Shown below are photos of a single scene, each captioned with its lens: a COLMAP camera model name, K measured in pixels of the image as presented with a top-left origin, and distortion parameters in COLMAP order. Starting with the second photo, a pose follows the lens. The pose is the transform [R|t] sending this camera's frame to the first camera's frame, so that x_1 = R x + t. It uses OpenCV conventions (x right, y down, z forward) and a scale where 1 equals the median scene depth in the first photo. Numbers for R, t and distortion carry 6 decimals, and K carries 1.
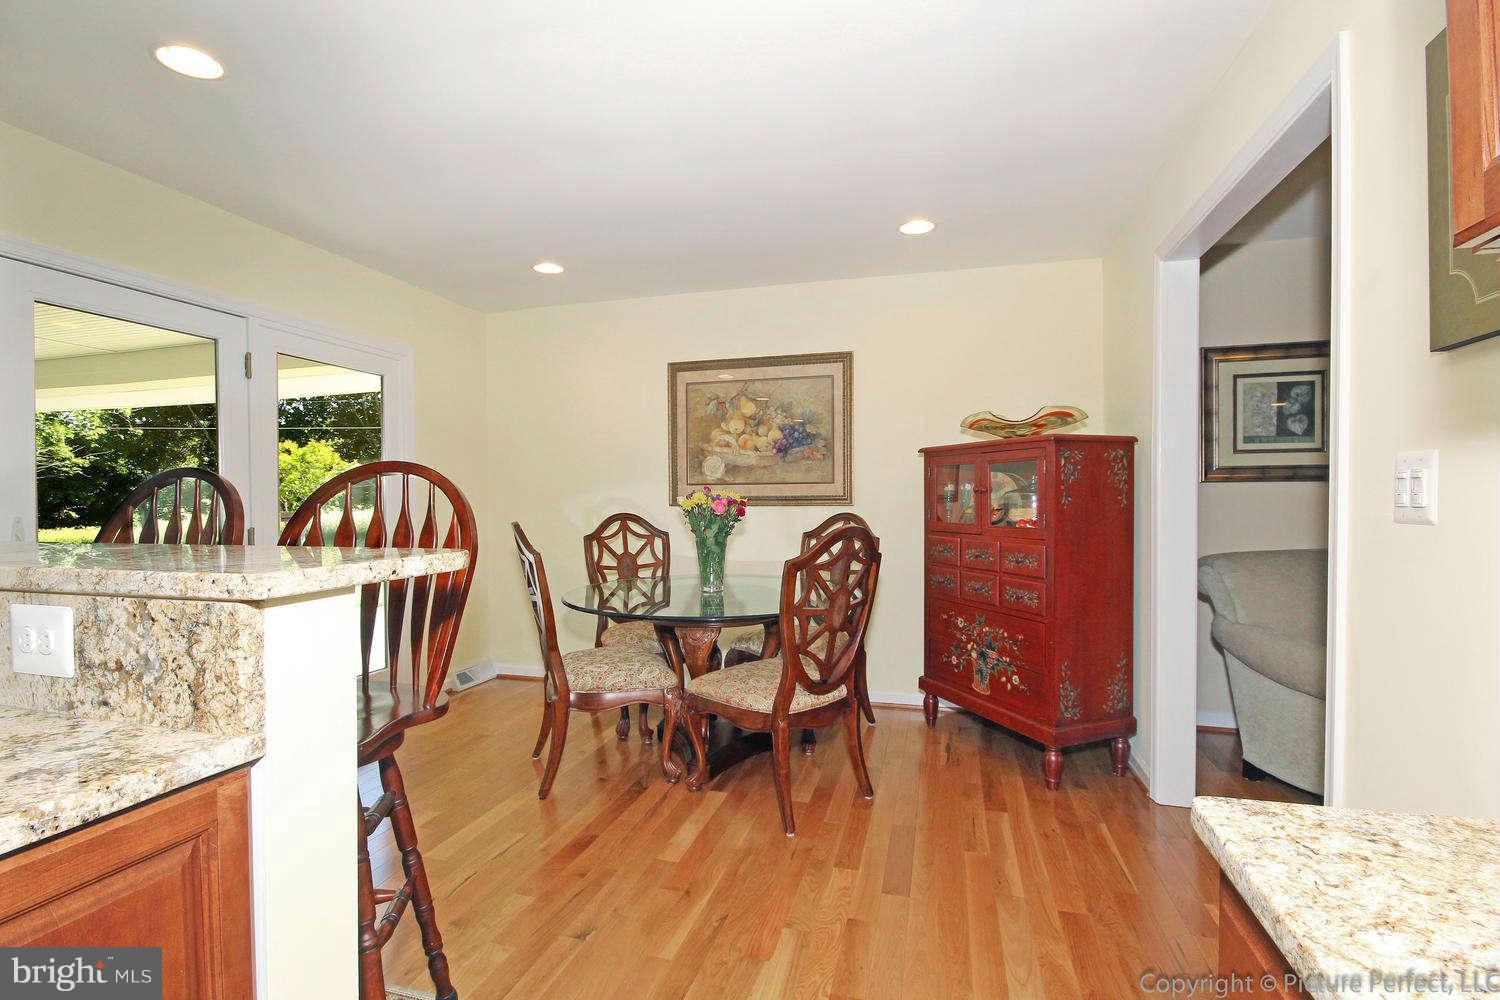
lens RADIAL K [[720.6, 0, 733.4], [0, 720.6, 500.8], [0, 0, 1]] dist [-0.008530, 0.000292]
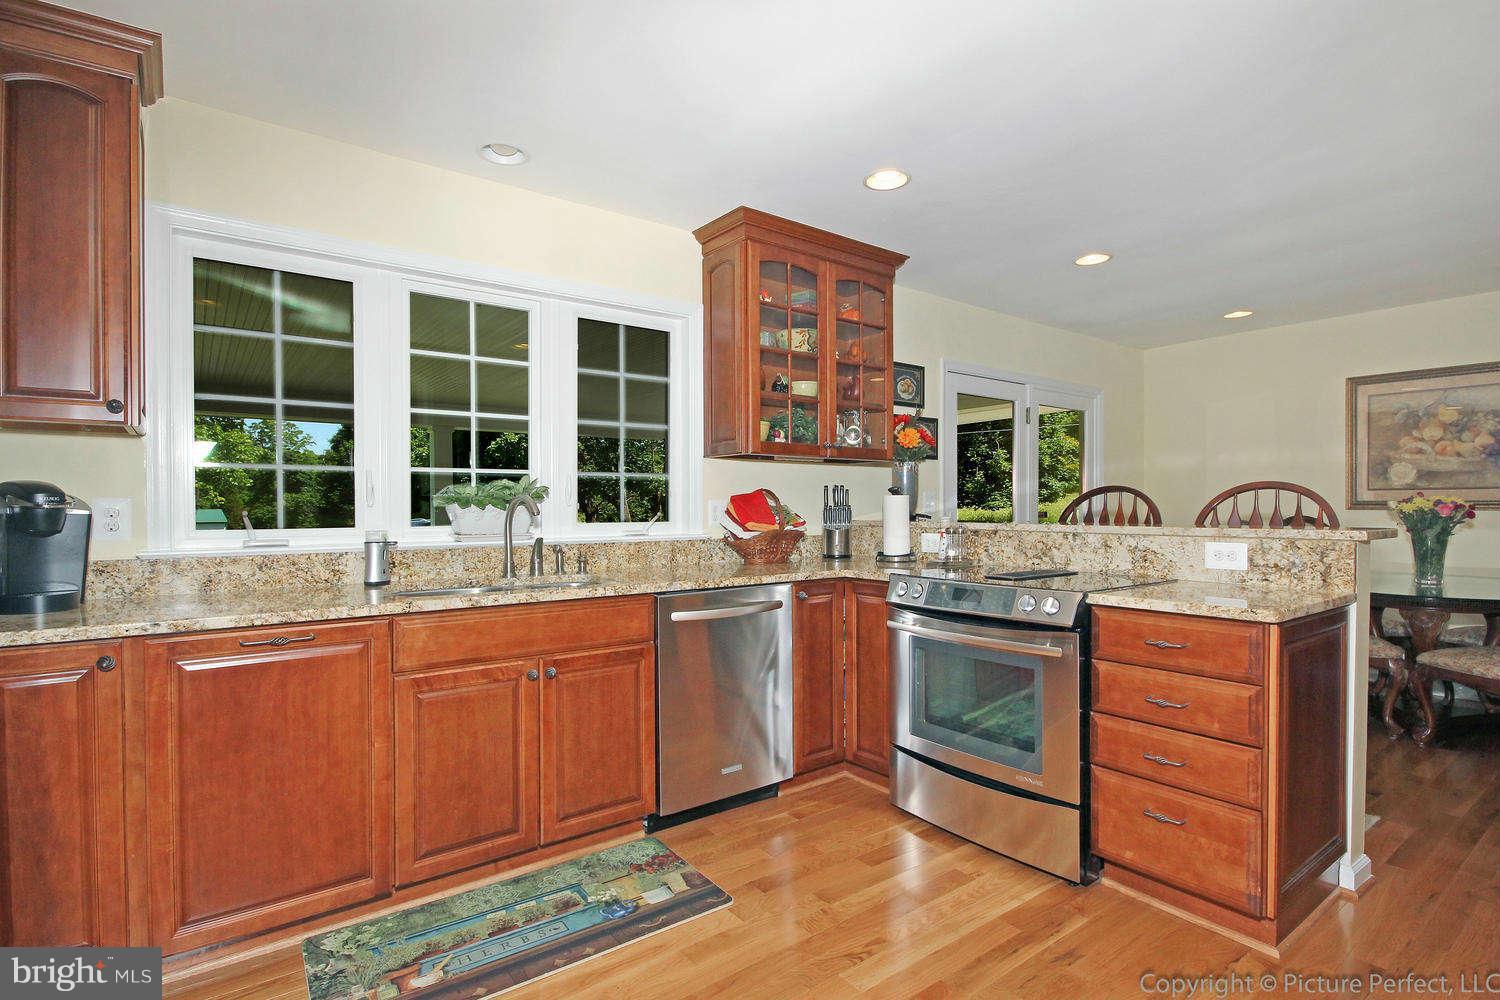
lens RADIAL K [[771.2, 0, 753.3], [0, 771.2, 499.2], [0, 0, 1]] dist [0.001814, 0.001963]
pose [[0.815976, 0.004113, -0.578071, -0.160670], [-0.006071, 0.999981, -0.001455, -0.000603], [0.578053, 0.004697, 0.815986, -0.512655]]
